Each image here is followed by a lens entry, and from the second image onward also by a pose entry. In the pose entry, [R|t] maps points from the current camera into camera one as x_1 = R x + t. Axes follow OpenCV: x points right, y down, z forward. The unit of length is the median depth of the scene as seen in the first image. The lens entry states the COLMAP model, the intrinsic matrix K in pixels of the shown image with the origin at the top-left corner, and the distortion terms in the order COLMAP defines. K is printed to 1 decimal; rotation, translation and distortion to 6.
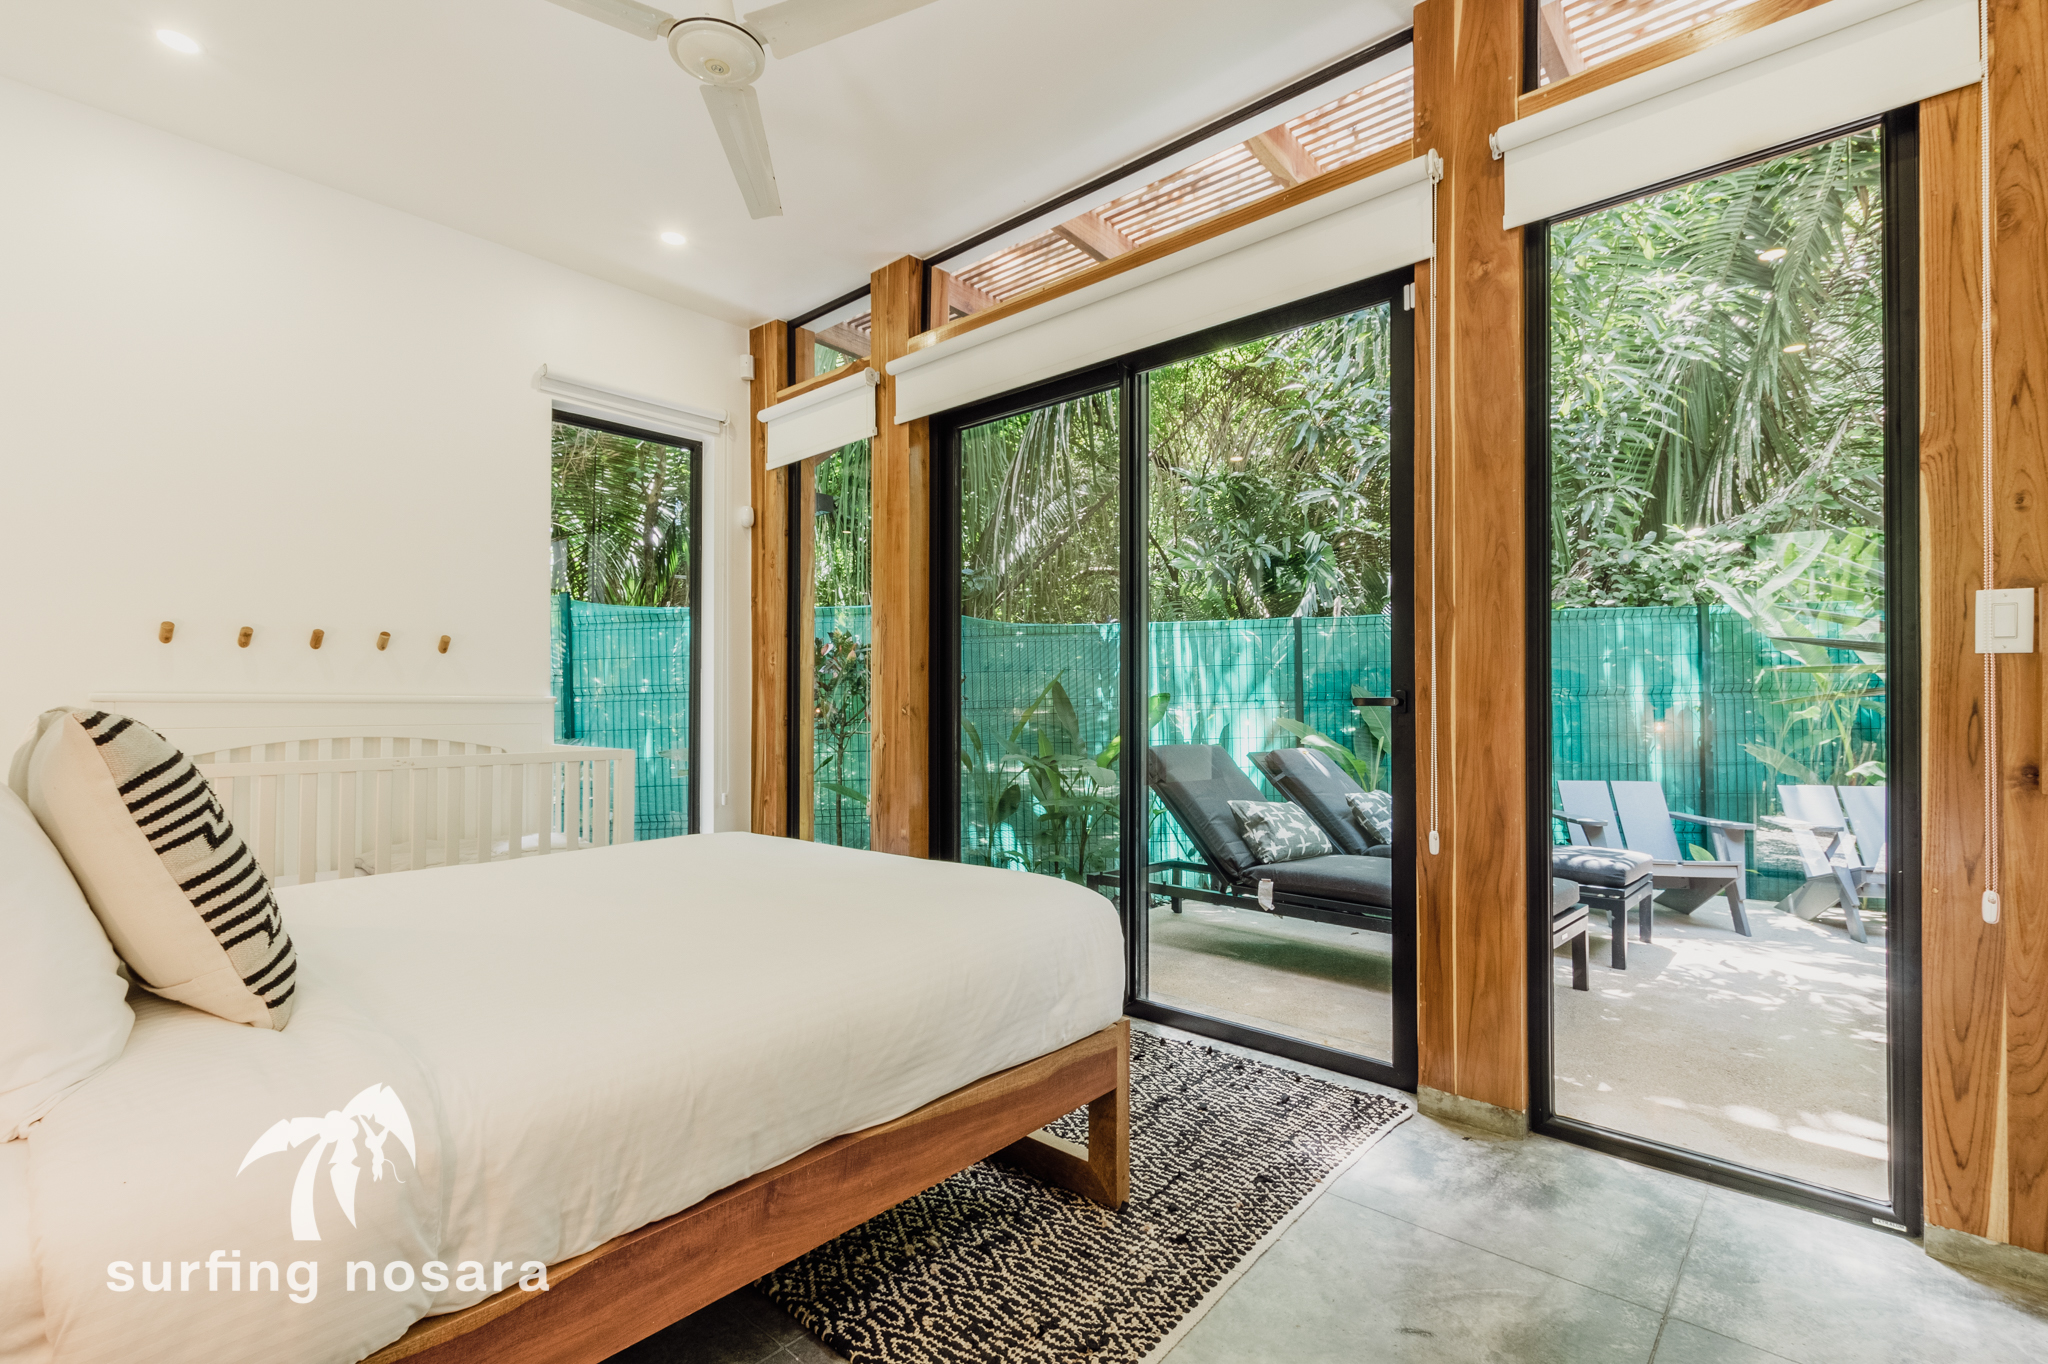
lens RADIAL K [[929.2, 0, 1024.5], [0, 929.2, 698.2], [0, 0, 1]] dist [0.005742, -0.004116]
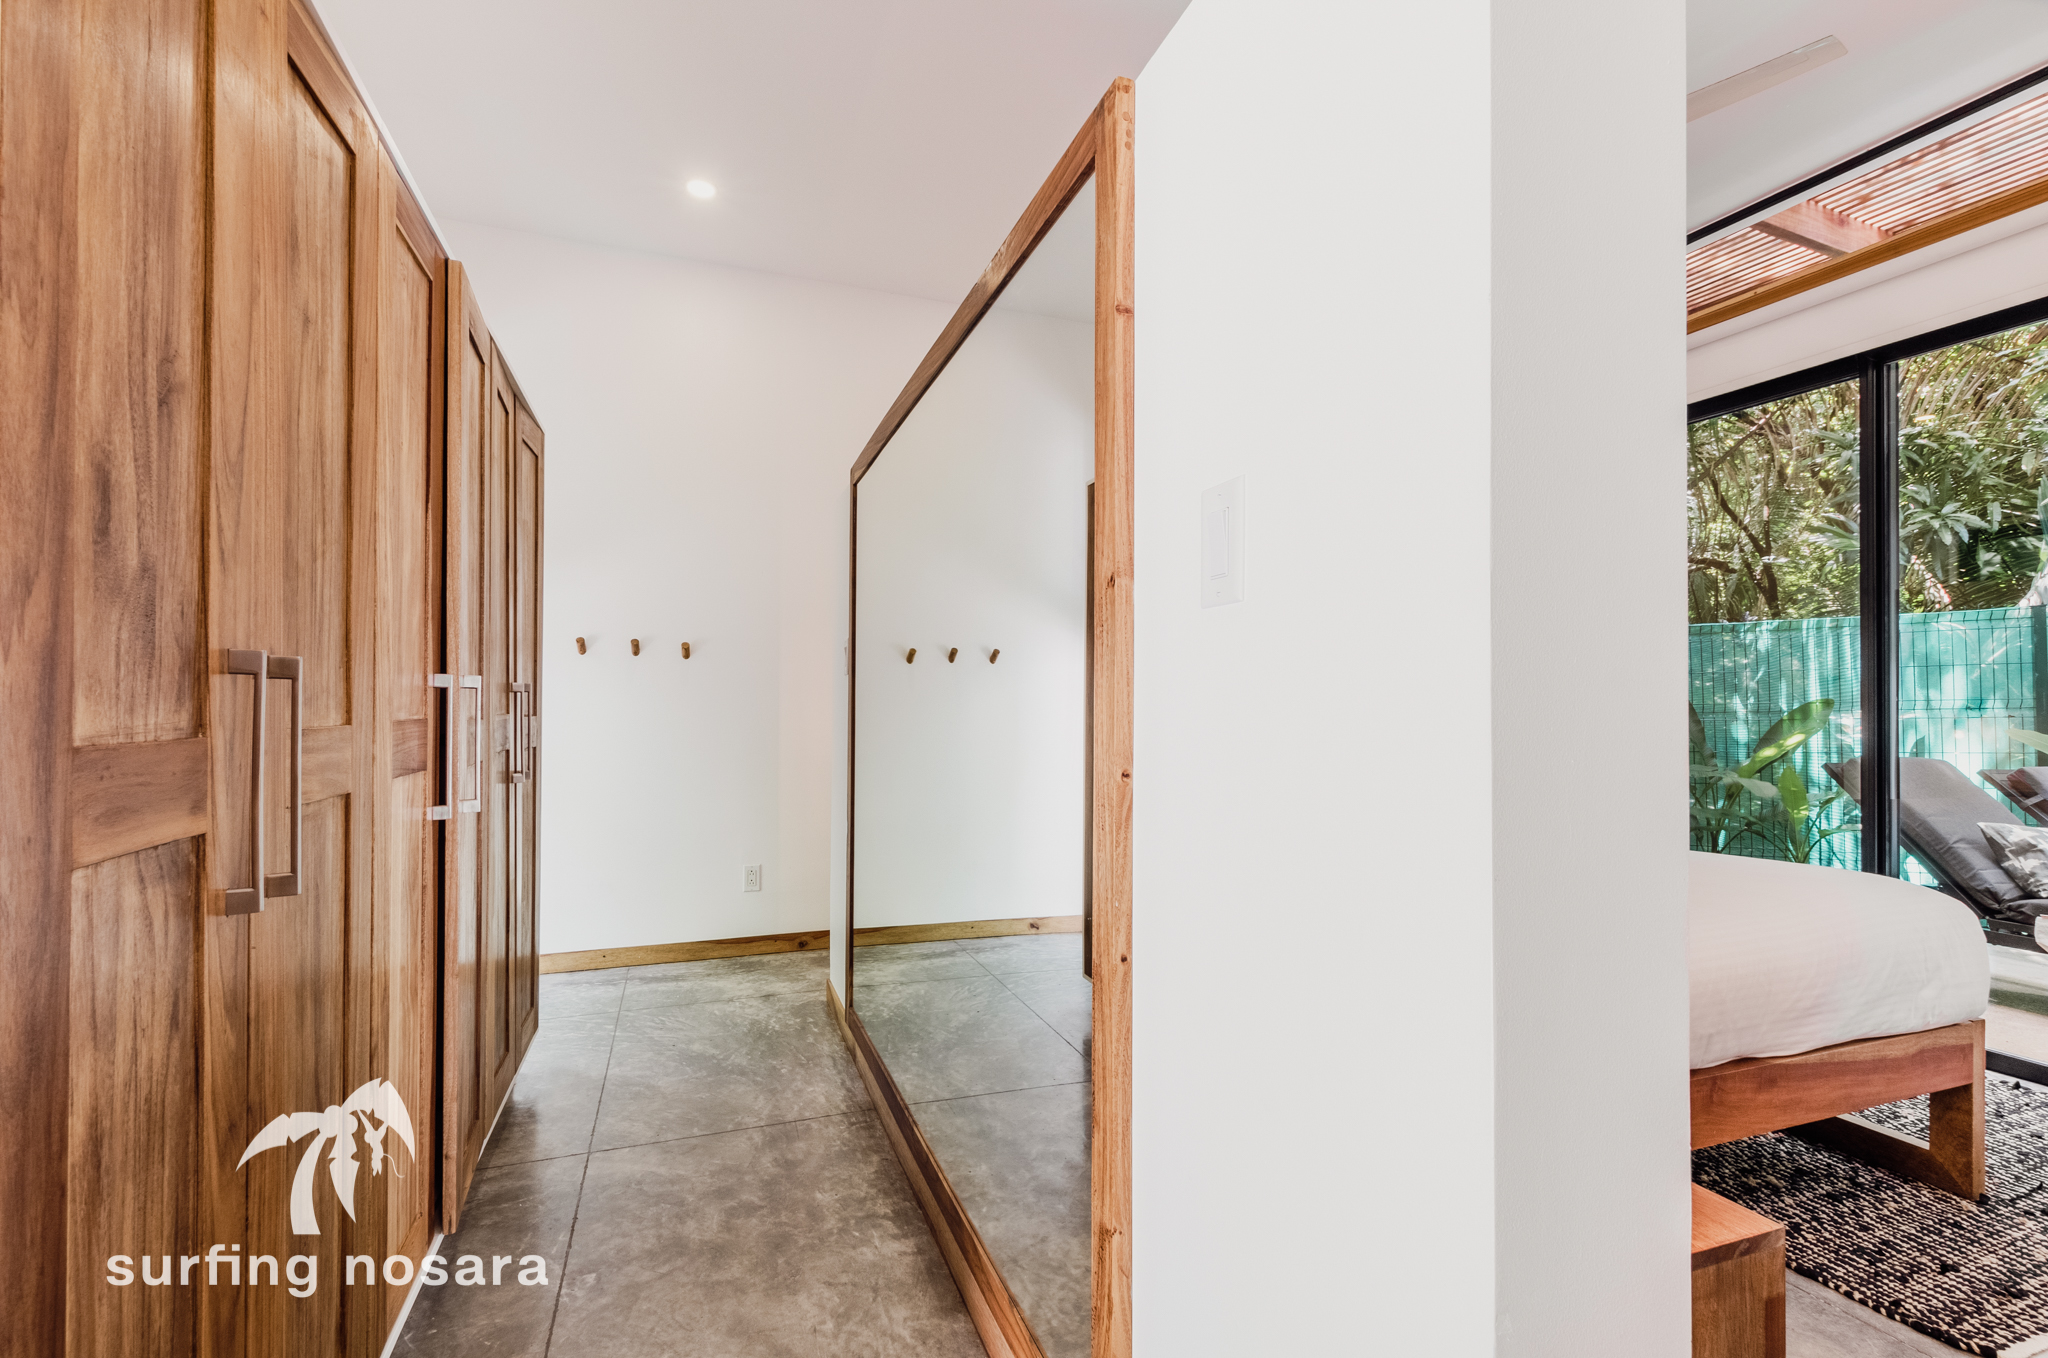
lens RADIAL K [[918.9, 0, 1028.2], [0, 918.9, 695.5], [0, 0, 1]] dist [0.005140, -0.004281]
pose [[0.881546, 0.001077, -0.472098, -0.285830], [-0.004191, 0.999976, -0.005545, -0.000914], [0.472080, 0.006867, 0.881529, -0.330132]]
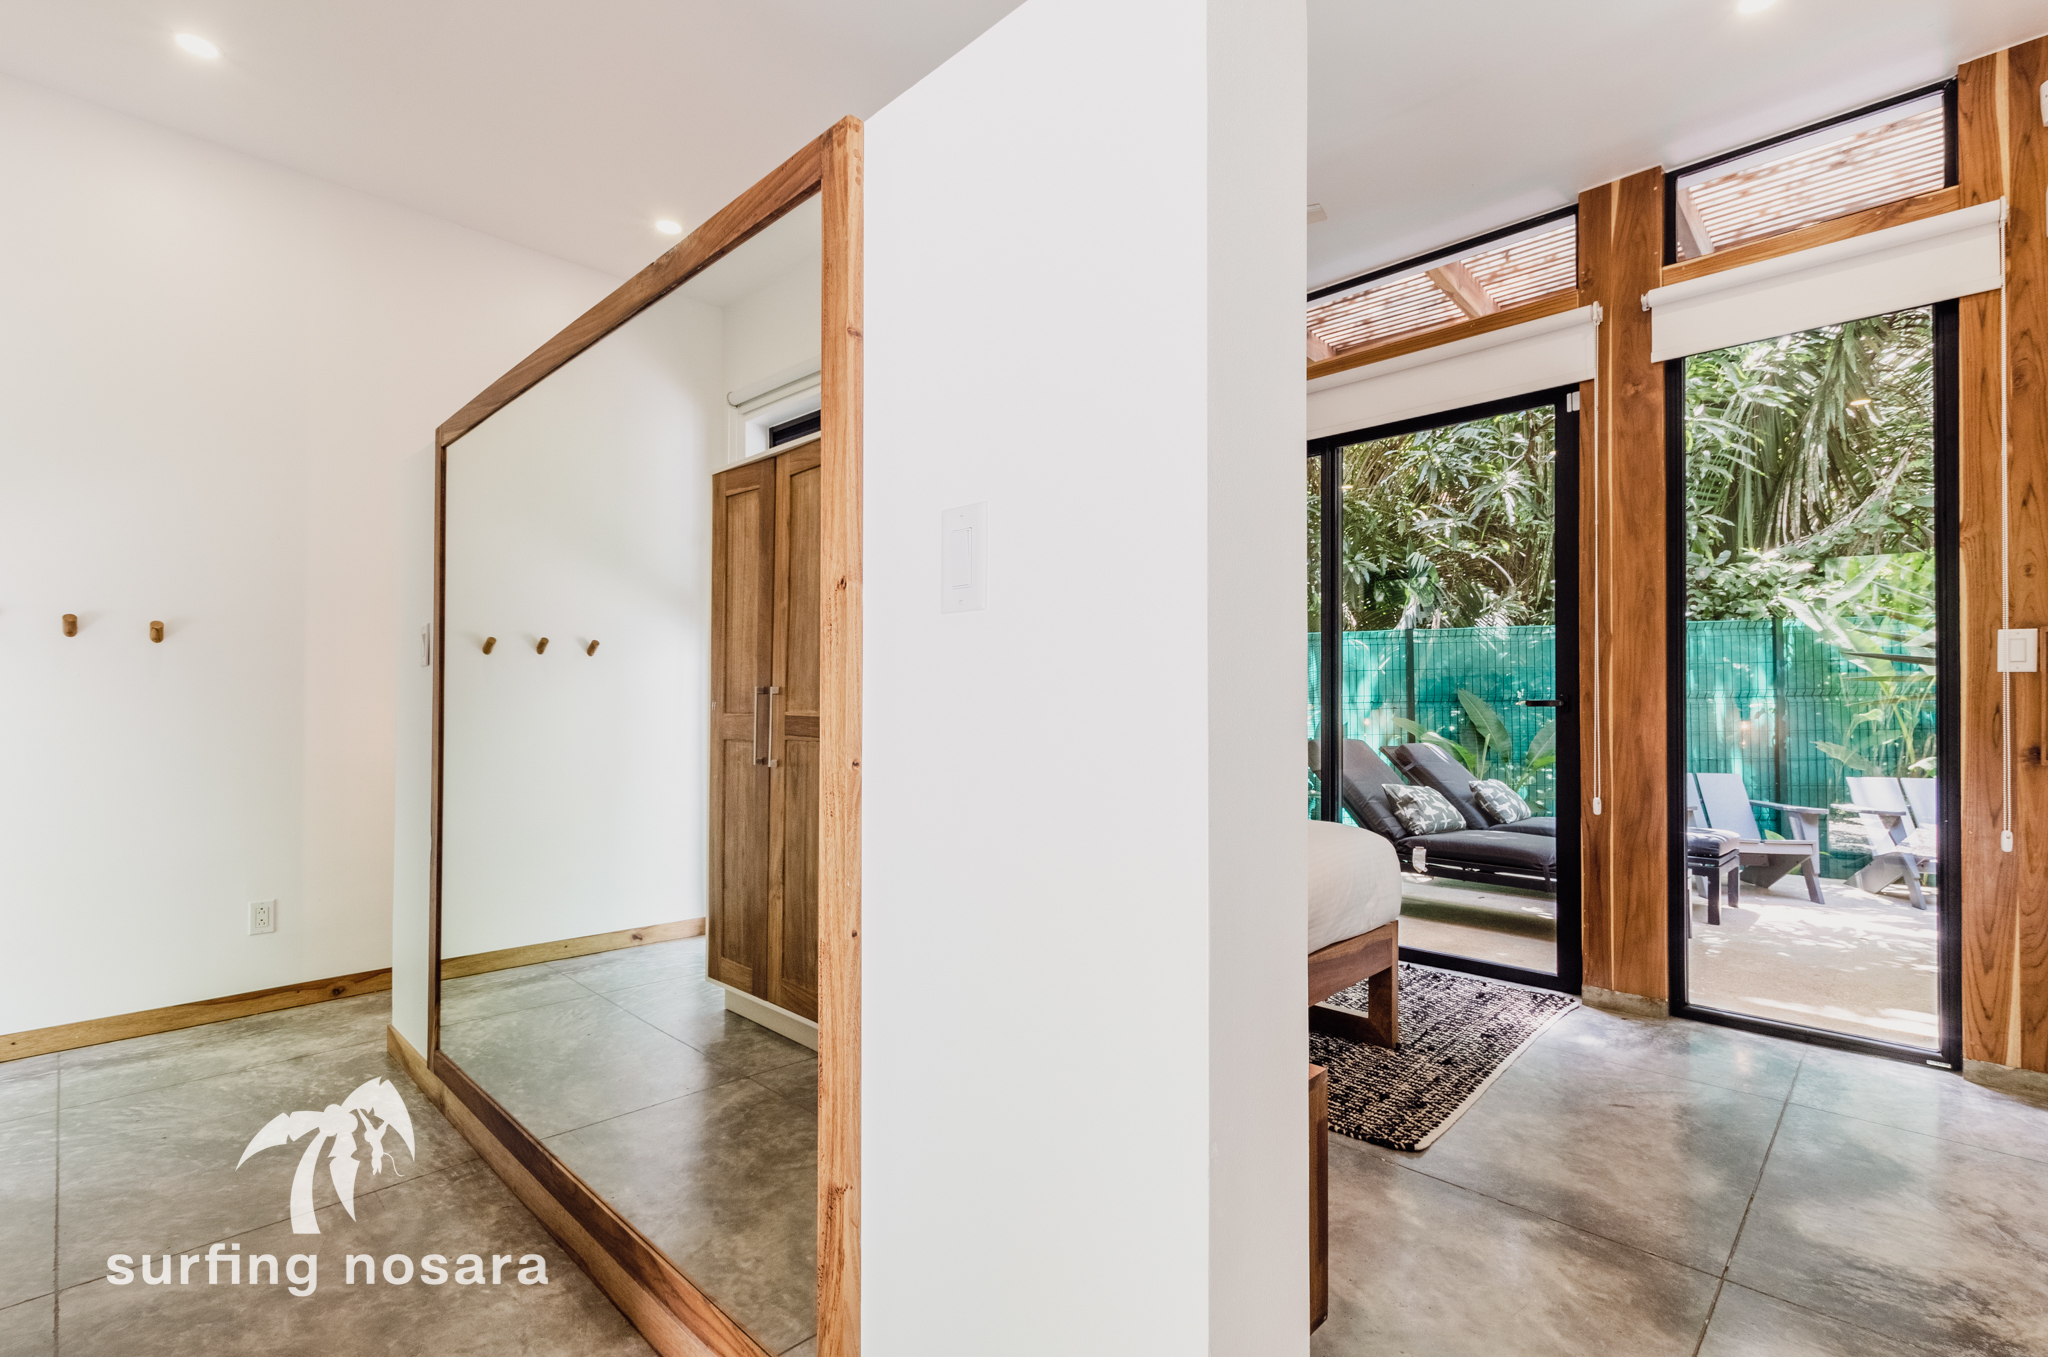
lens RADIAL K [[918.9, 0, 1028.2], [0, 918.9, 695.0], [0, 0, 1]] dist [0.005140, -0.004281]
pose [[0.999178, 0.003327, -0.040408, -0.345865], [-0.003506, 0.999984, -0.004362, 0.000593], [0.040393, 0.004500, 0.999174, -0.393013]]
